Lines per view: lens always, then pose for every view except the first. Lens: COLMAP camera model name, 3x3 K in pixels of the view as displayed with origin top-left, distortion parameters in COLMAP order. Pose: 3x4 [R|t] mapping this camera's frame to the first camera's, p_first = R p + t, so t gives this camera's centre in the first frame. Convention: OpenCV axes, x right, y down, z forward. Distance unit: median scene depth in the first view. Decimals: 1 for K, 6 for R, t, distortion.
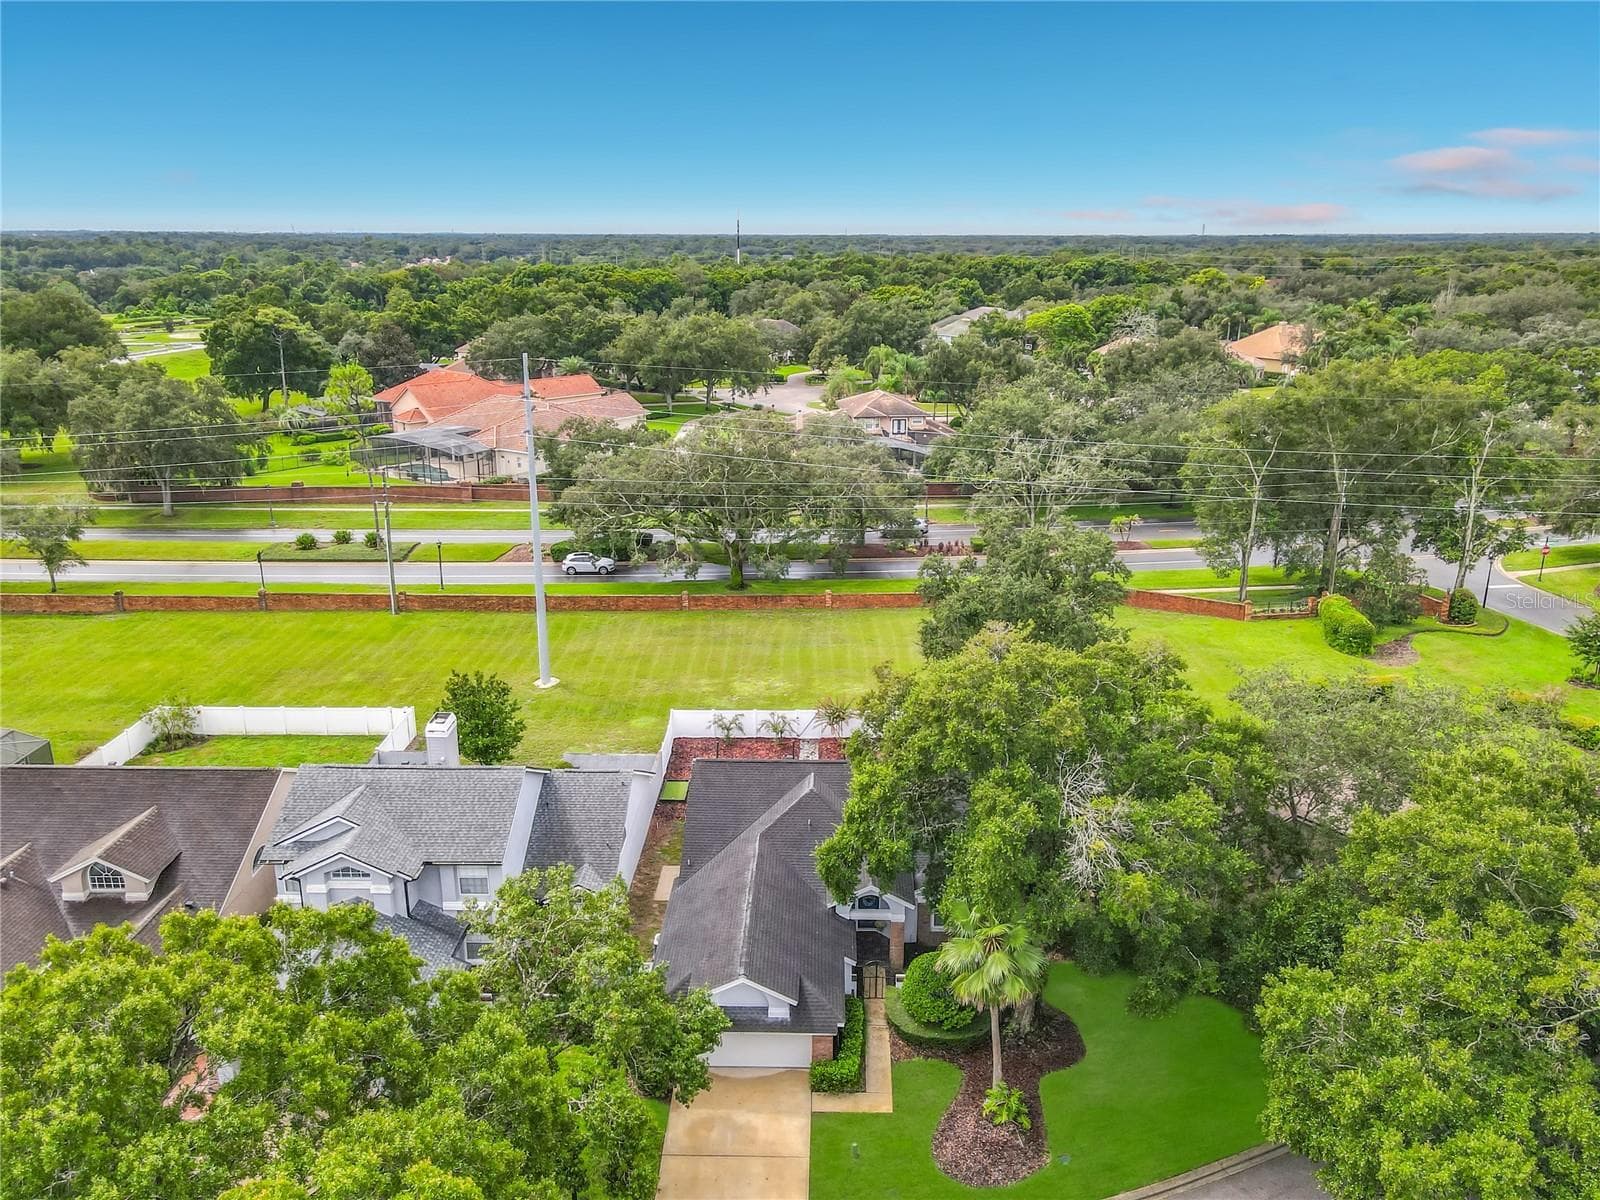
lens RADIAL K [[1167.4, 0, 799.1], [0, 1167.4, 603.5], [0, 0, 1]] dist [-0.001875, 0.025139]
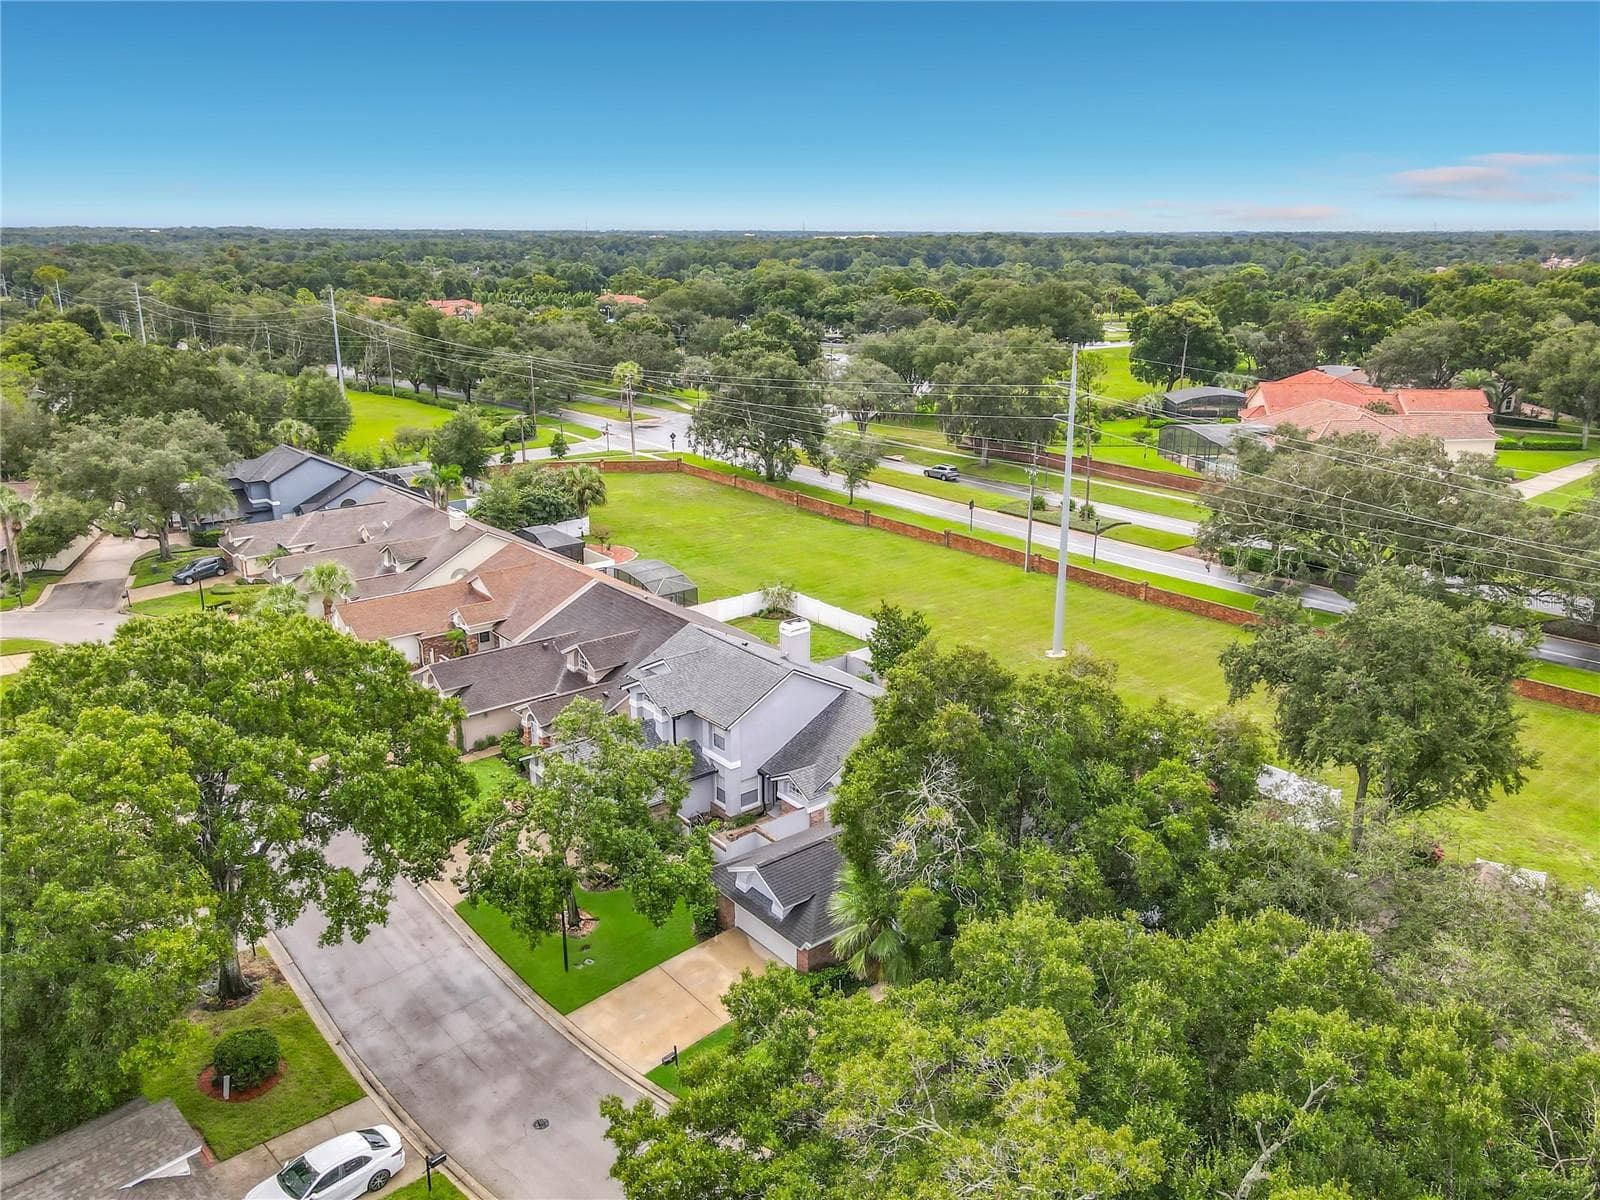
lens RADIAL K [[1167.4, 0, 812.1], [0, 1167.4, 594.1], [0, 0, 1]] dist [-0.001875, 0.025139]
pose [[0.641427, 0.225091, -0.733420, 0.284104], [-0.229992, 0.968439, 0.096075, -0.024969], [0.731898, 0.107056, 0.672952, 0.083459]]
